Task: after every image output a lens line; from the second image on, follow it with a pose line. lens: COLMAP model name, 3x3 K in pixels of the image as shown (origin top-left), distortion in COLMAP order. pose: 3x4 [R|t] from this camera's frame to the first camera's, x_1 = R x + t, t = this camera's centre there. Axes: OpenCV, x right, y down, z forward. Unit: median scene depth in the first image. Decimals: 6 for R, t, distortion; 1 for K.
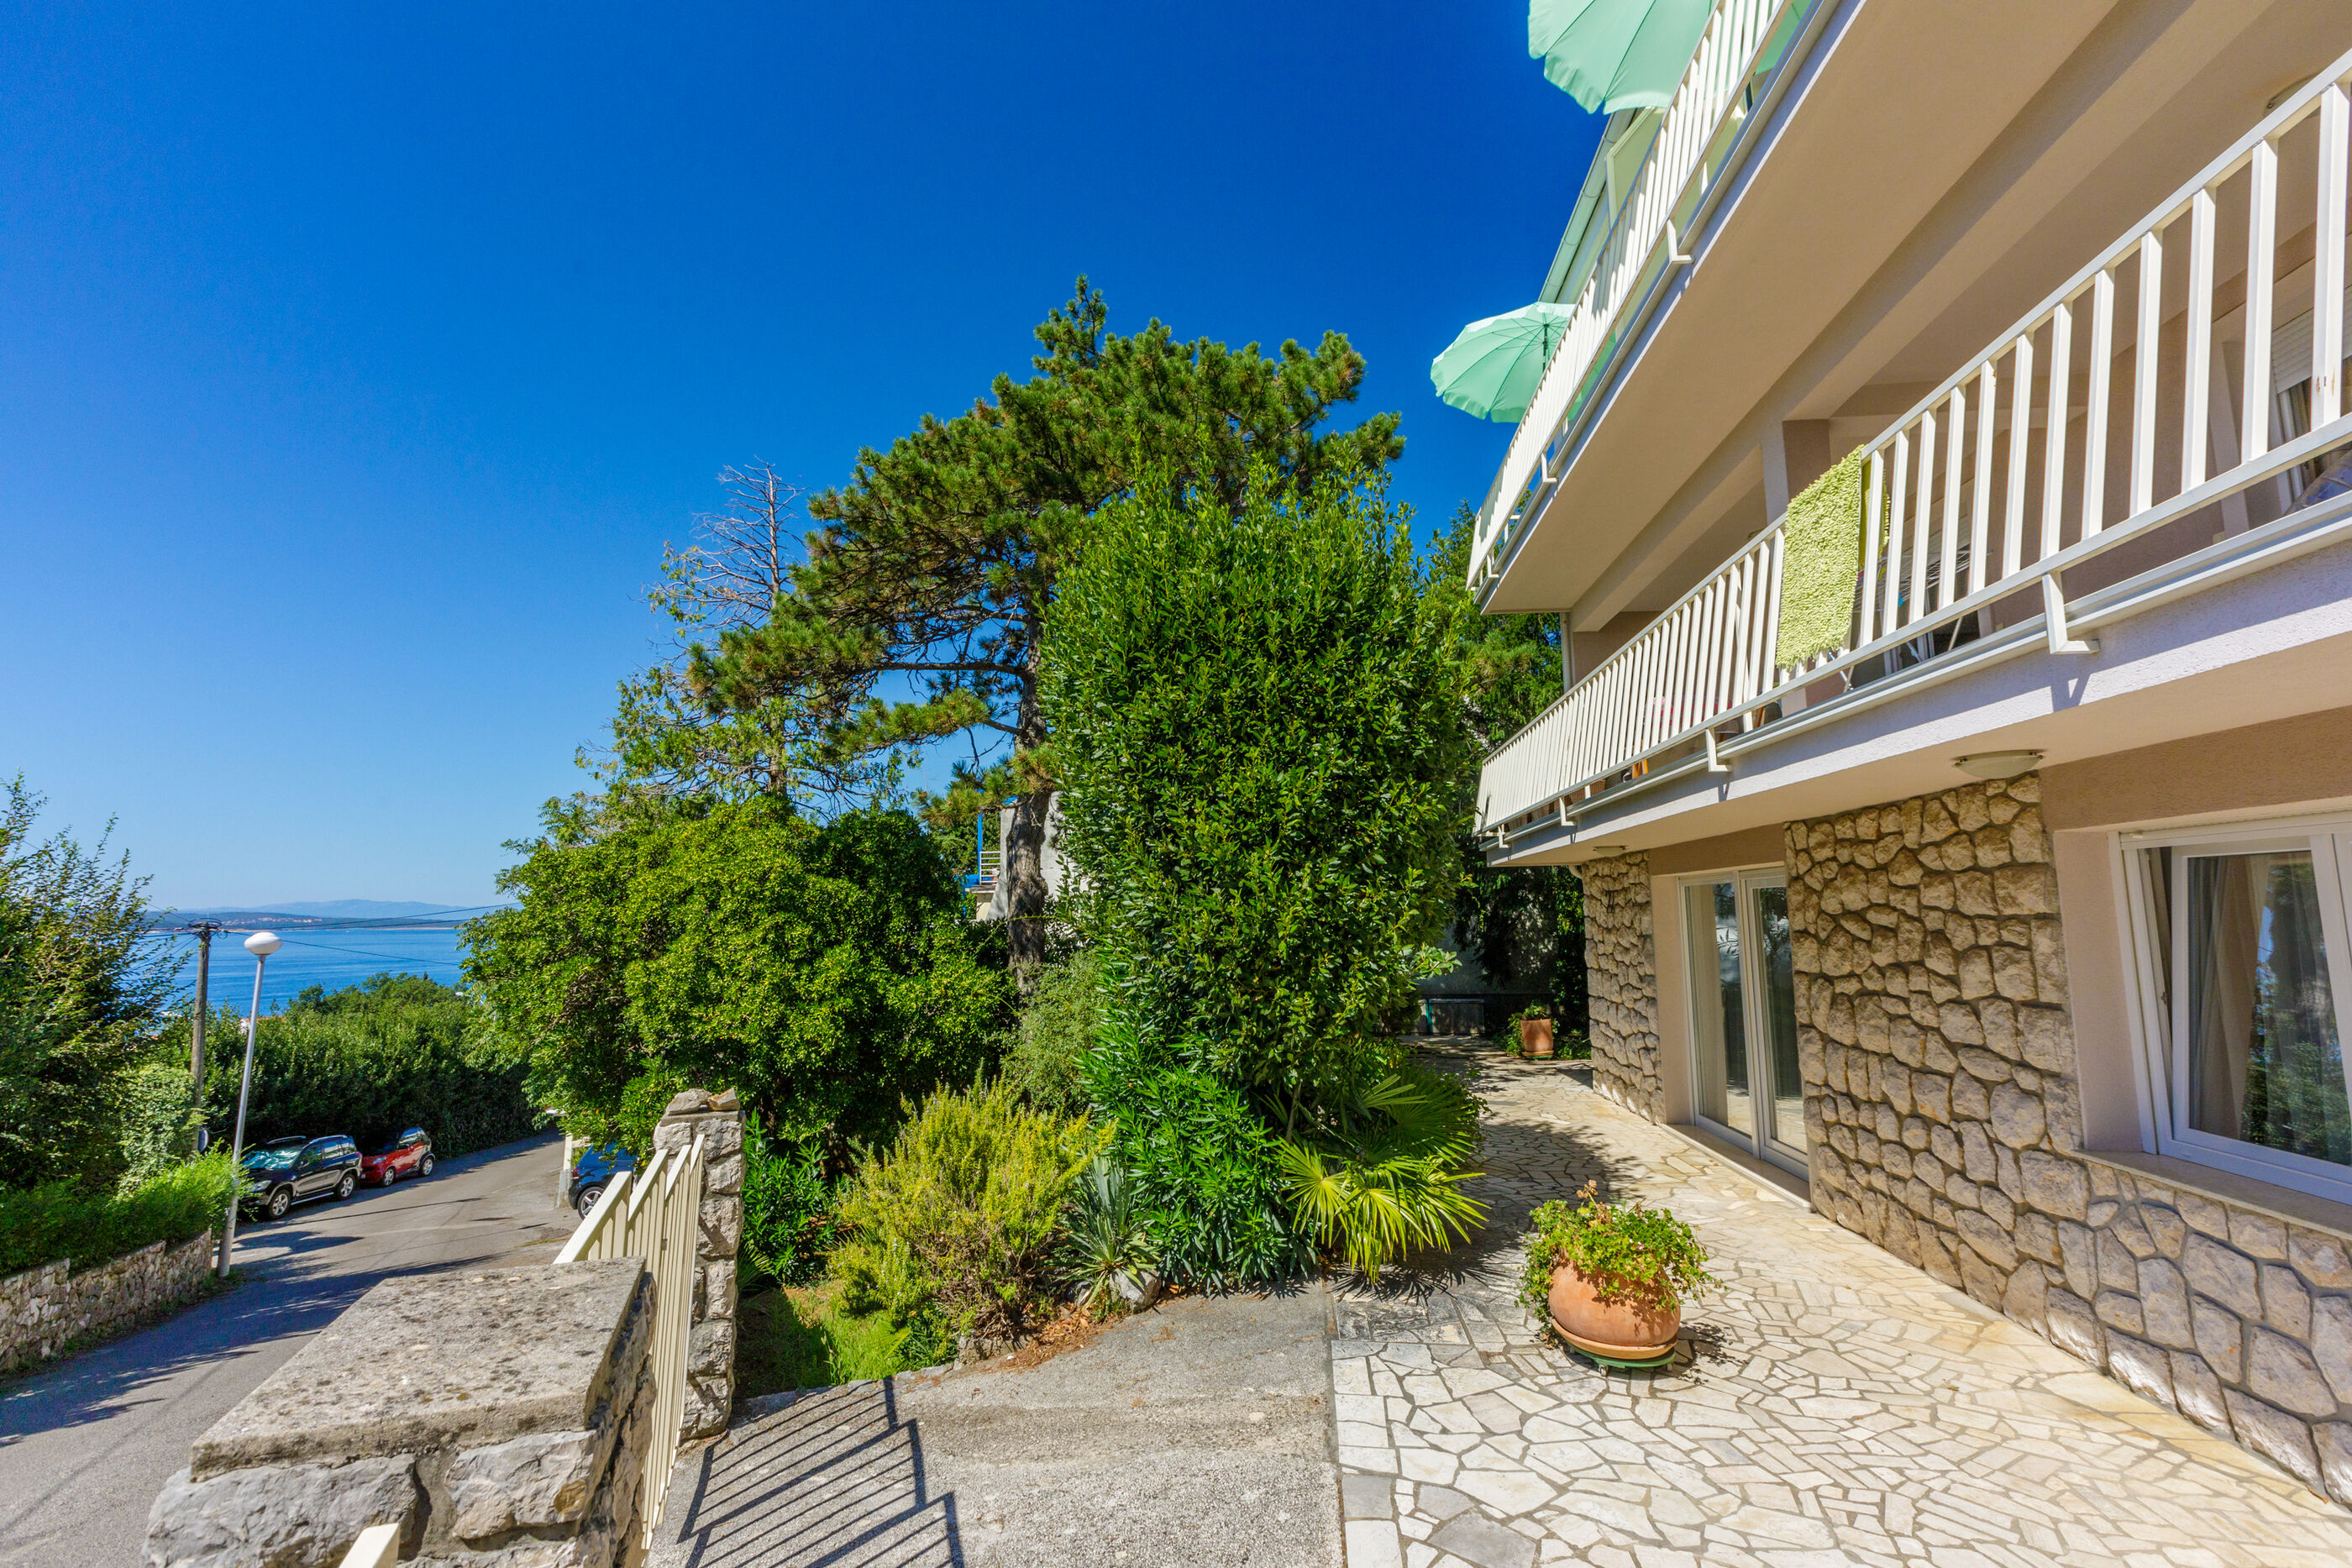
lens RADIAL K [[1040.4, 0, 1176.0], [0, 1040.4, 784.0], [0, 0, 1]] dist [0.003342, -0.001103]
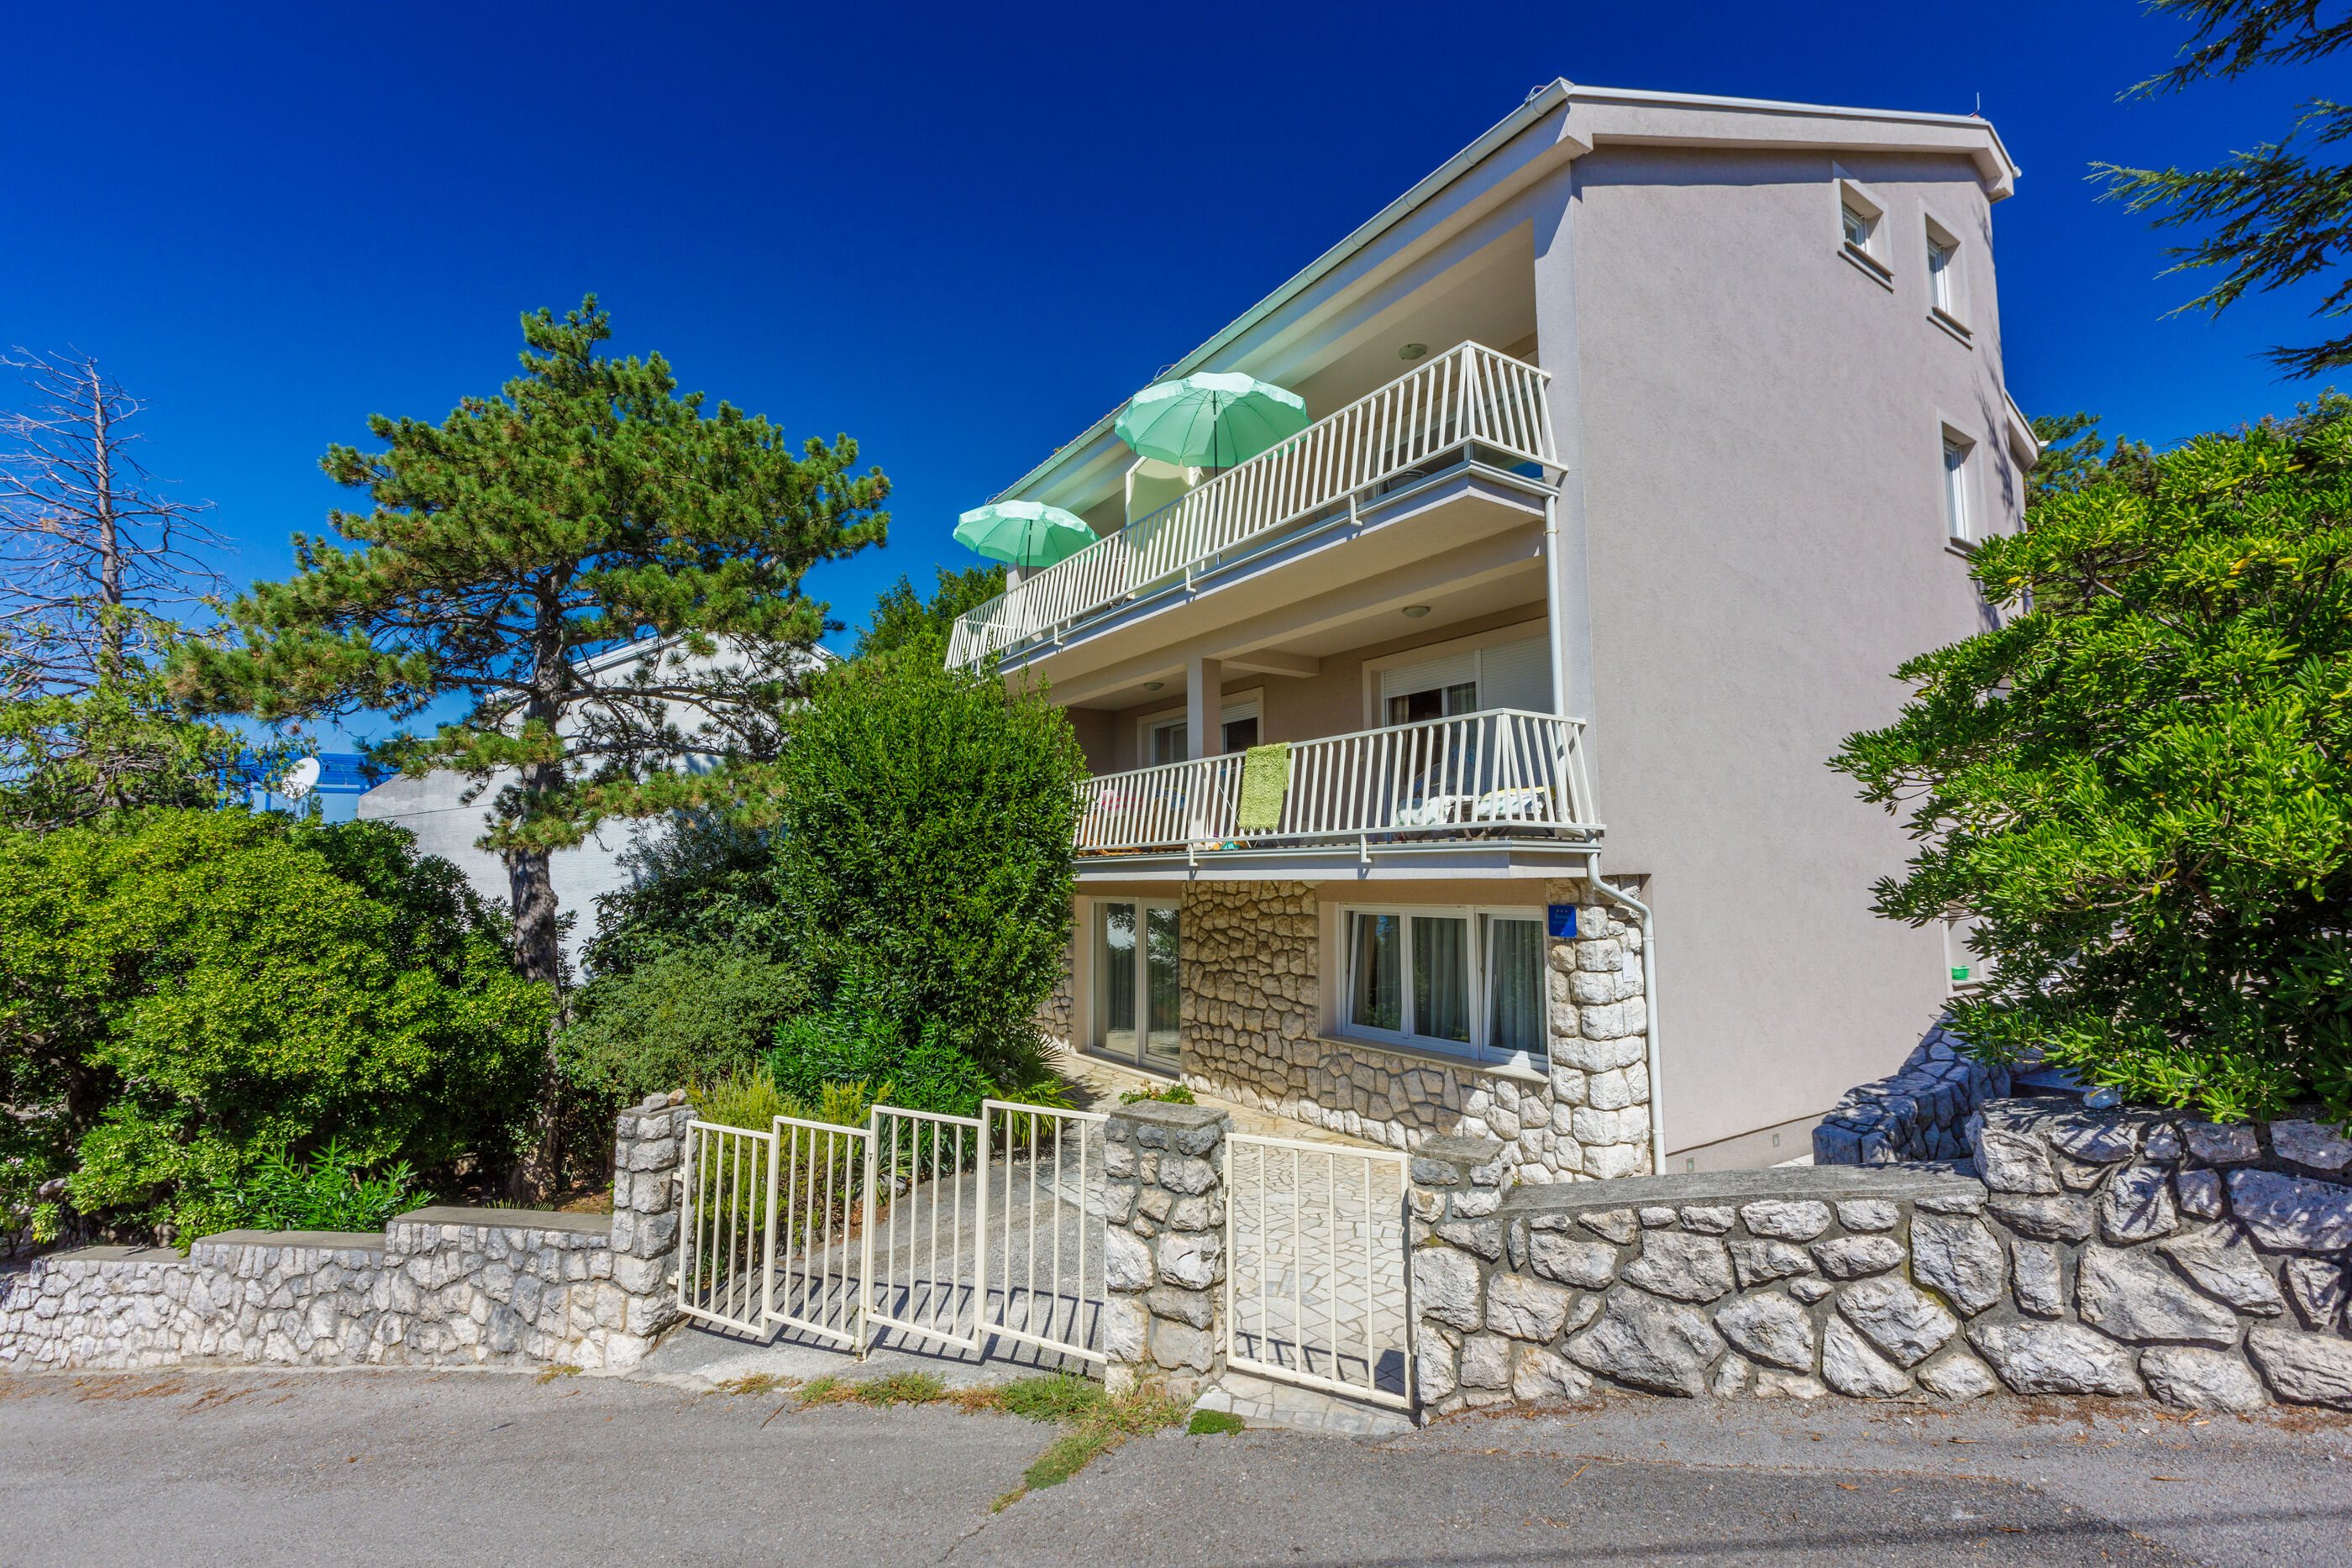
lens RADIAL K [[1040.4, 0, 1176.0], [0, 1040.4, 784.0], [0, 0, 1]] dist [0.003342, -0.001103]
pose [[0.758348, 0.058304, 0.649237, -0.772487], [-0.082410, 0.996576, 0.006764, -0.172884], [-0.646619, -0.058633, 0.760556, -0.455498]]
